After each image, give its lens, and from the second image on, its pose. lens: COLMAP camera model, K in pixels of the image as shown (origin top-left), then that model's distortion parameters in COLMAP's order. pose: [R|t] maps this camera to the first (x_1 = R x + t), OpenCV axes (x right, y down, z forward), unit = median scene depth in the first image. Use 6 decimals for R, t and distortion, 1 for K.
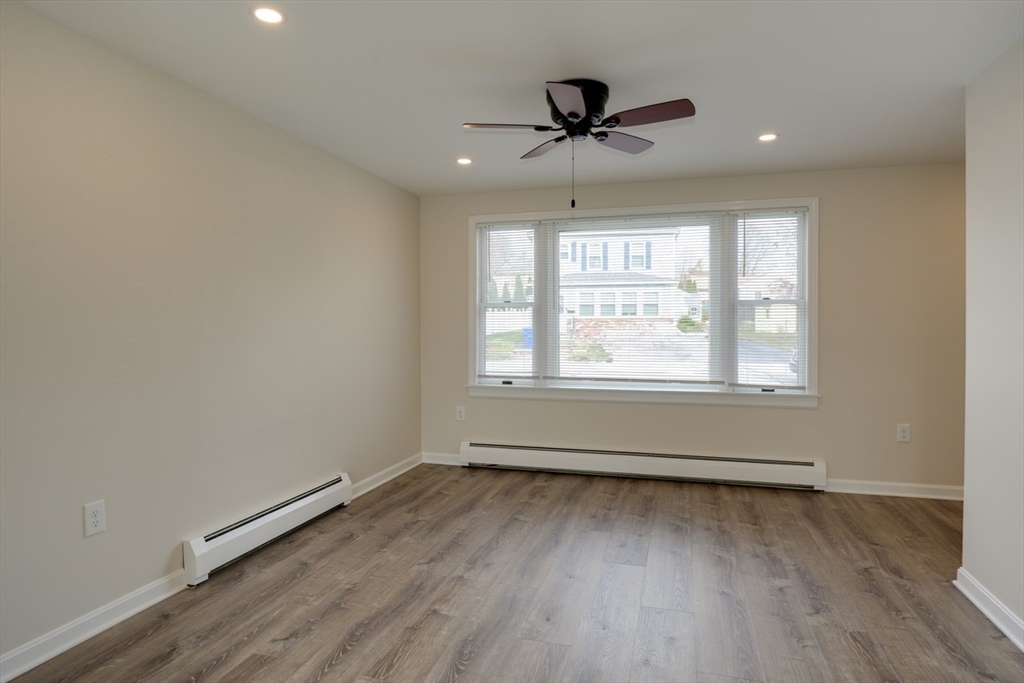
lens RADIAL K [[587.2, 0, 500.2], [0, 587.2, 332.9], [0, 0, 1]] dist [-0.017497, 0.001216]
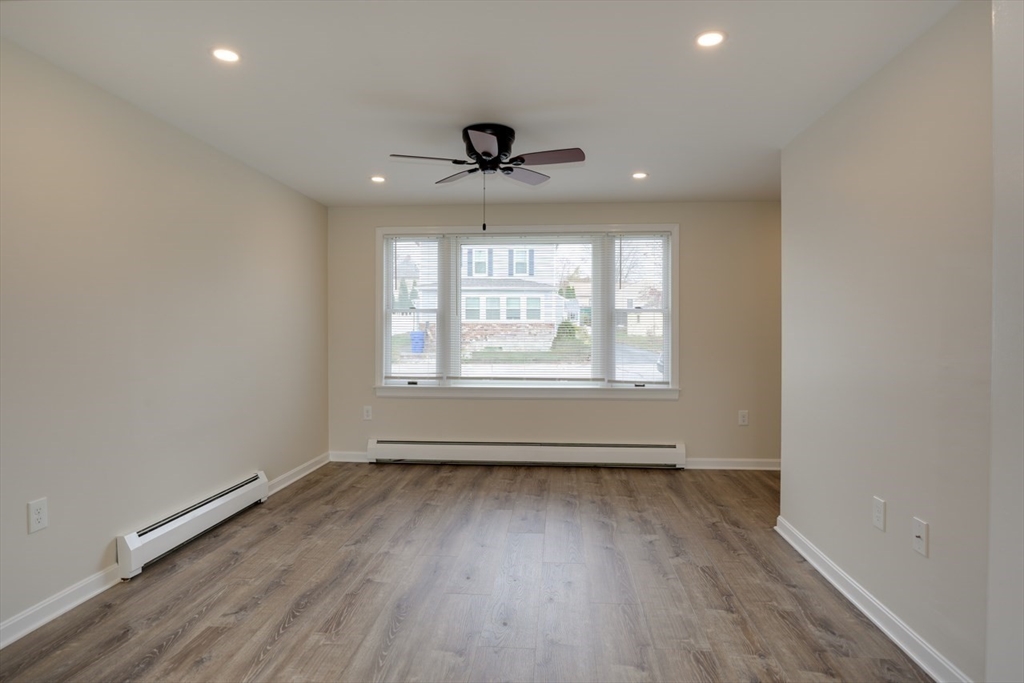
lens RADIAL K [[587.2, 0, 500.2], [0, 587.2, 332.9], [0, 0, 1]] dist [-0.017497, 0.001216]
pose [[0.980437, 0.000460, 0.196832, -0.064779], [0.000772, 0.999981, -0.006182, -0.000846], [-0.196831, 0.006213, 0.980418, -0.133652]]
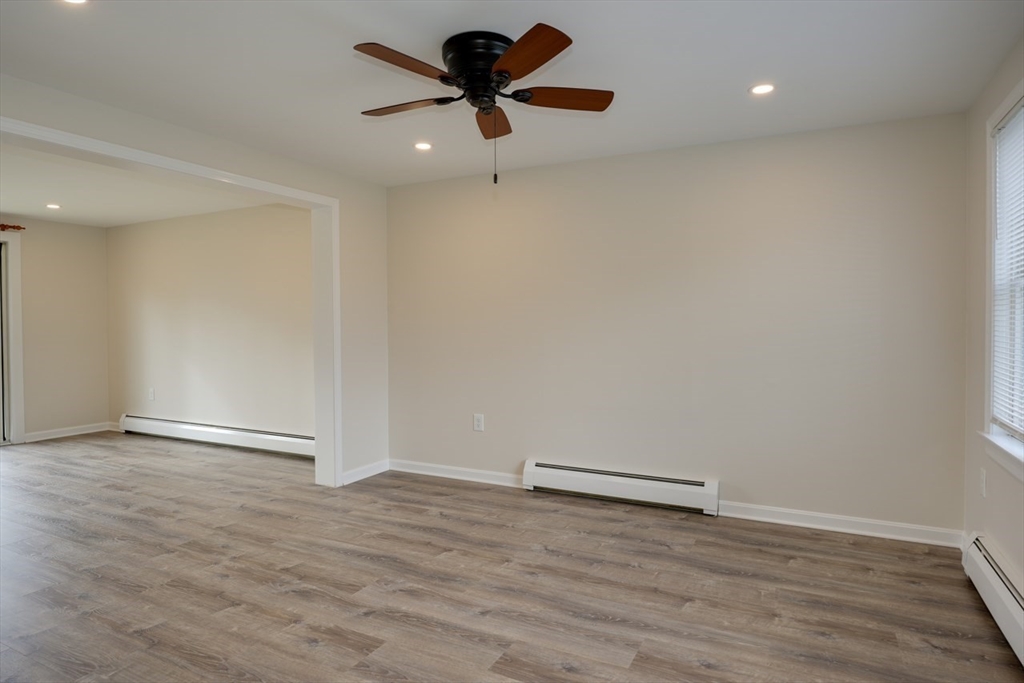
lens RADIAL K [[546.5, 0, 512.0], [0, 546.5, 341.5], [0, 0, 1]] dist [-0.001521, 0.000179]
pose [[-0.145638, 0.039128, -0.988564, 0.774981], [-0.006972, 0.999152, 0.040574, -0.018988], [0.989313, 0.012802, -0.145242, 0.989082]]
